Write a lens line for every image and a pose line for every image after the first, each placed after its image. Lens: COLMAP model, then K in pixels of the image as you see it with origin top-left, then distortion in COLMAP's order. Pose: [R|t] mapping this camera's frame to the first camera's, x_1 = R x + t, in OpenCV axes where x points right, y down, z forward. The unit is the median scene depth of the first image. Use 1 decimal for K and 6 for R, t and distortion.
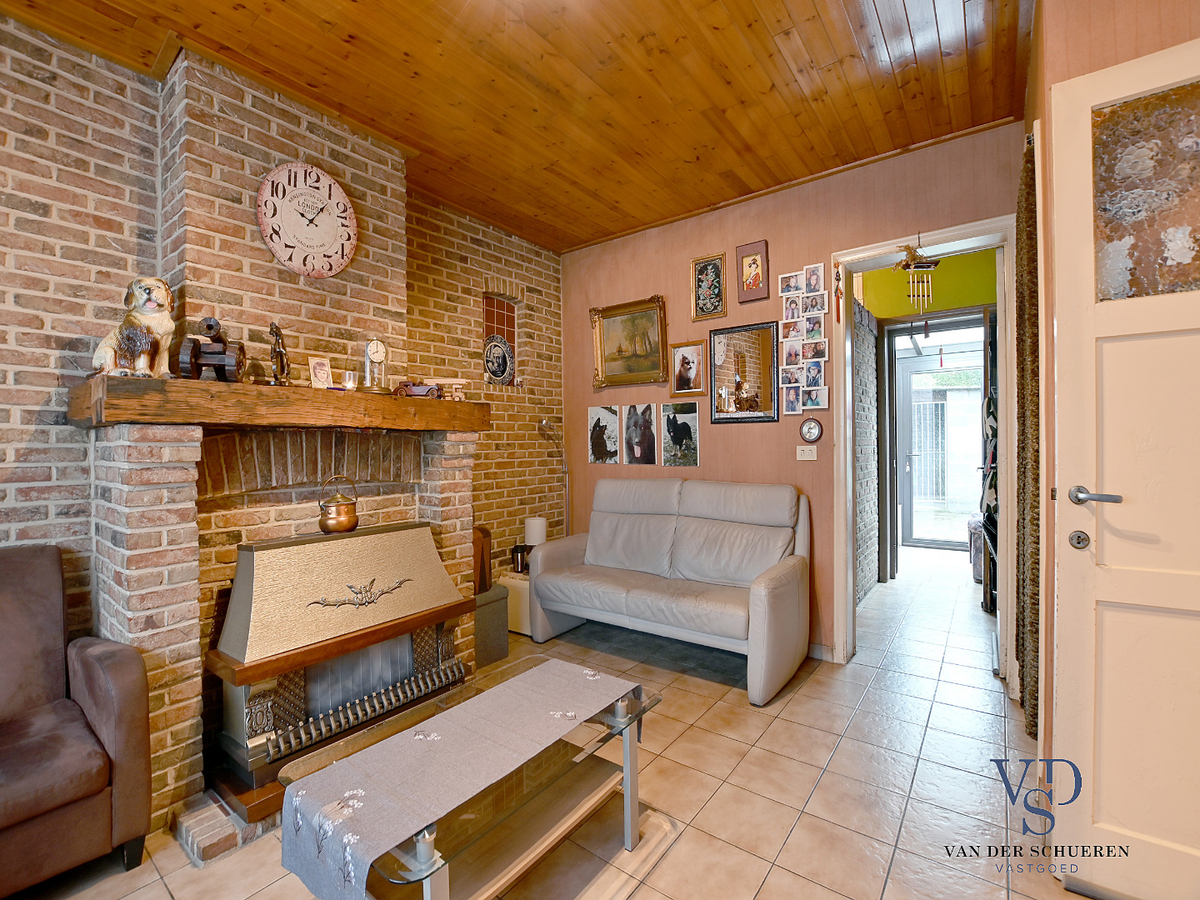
lens RADIAL K [[529.1, 0, 598.0], [0, 529.1, 443.5], [0, 0, 1]] dist [-0.034970, 0.003843]
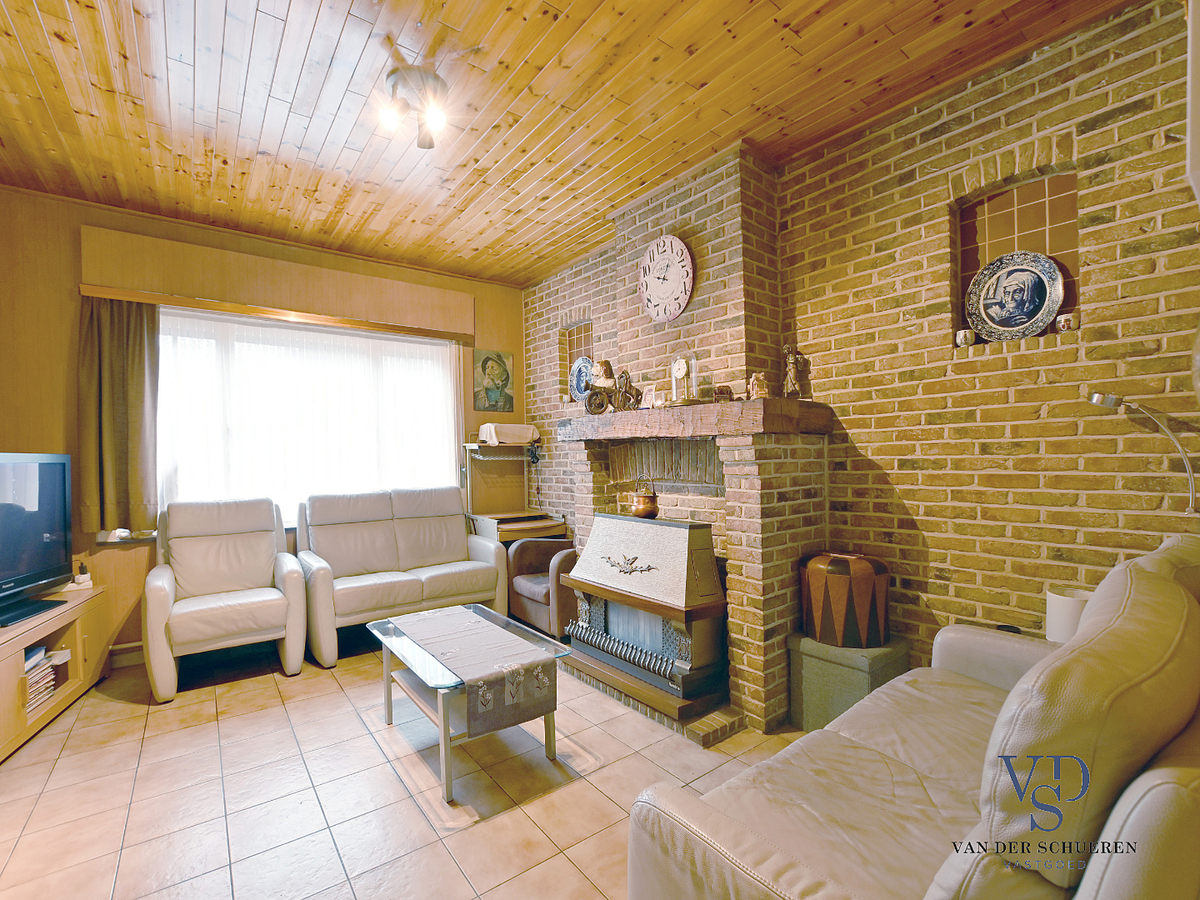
lens RADIAL K [[529.1, 0, 598.9], [0, 529.1, 462.0], [0, 0, 1]] dist [-0.034970, 0.003843]
pose [[-0.260430, 0.031347, -0.964984, 0.666110], [0.022874, 0.999393, 0.026291, -0.006020], [0.965222, -0.015226, -0.260989, 1.008469]]
